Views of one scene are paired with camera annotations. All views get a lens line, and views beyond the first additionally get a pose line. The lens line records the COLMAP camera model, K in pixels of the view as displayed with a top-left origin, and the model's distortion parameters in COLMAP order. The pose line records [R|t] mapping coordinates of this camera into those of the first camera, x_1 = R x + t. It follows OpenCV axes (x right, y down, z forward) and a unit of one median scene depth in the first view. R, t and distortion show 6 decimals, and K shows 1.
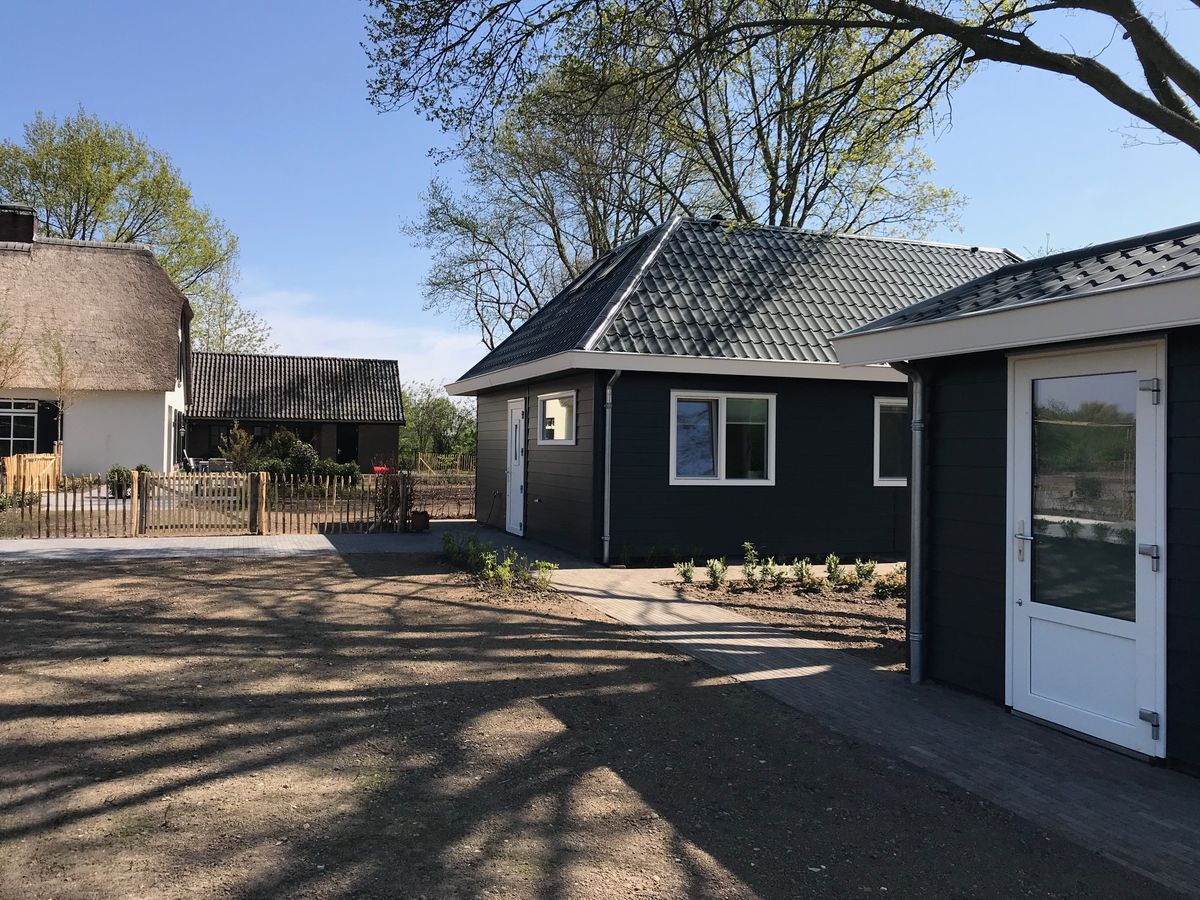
lens RADIAL K [[988.1, 0, 591.1], [0, 988.1, 447.1], [0, 0, 1]] dist [0.049235, -0.037709]
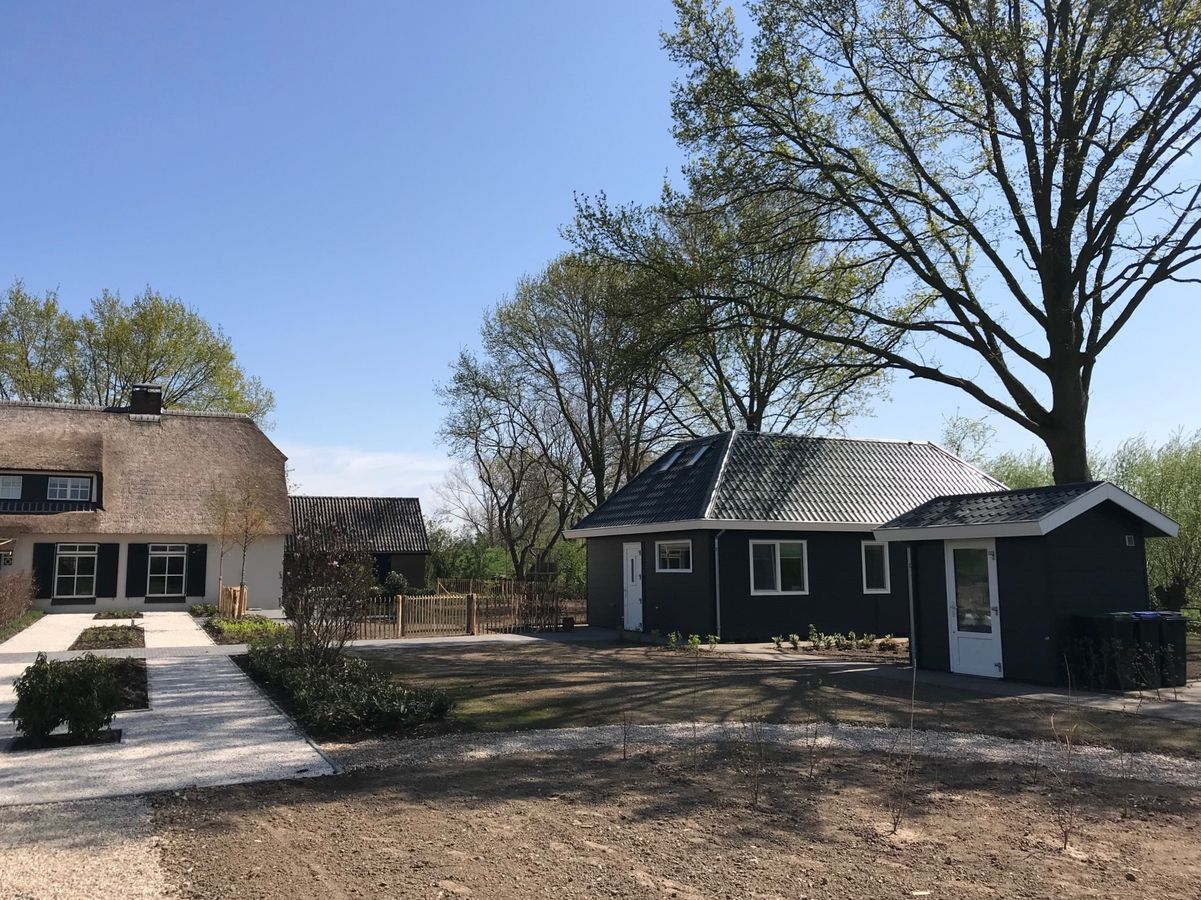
lens RADIAL K [[988.9, 0, 609.2], [0, 988.9, 449.2], [0, 0, 1]] dist [0.049235, -0.037709]
pose [[0.995905, -0.009417, 0.089917, -0.293843], [0.020000, 0.992869, -0.117524, -0.015133], [-0.088169, 0.118841, 0.988991, -0.654140]]
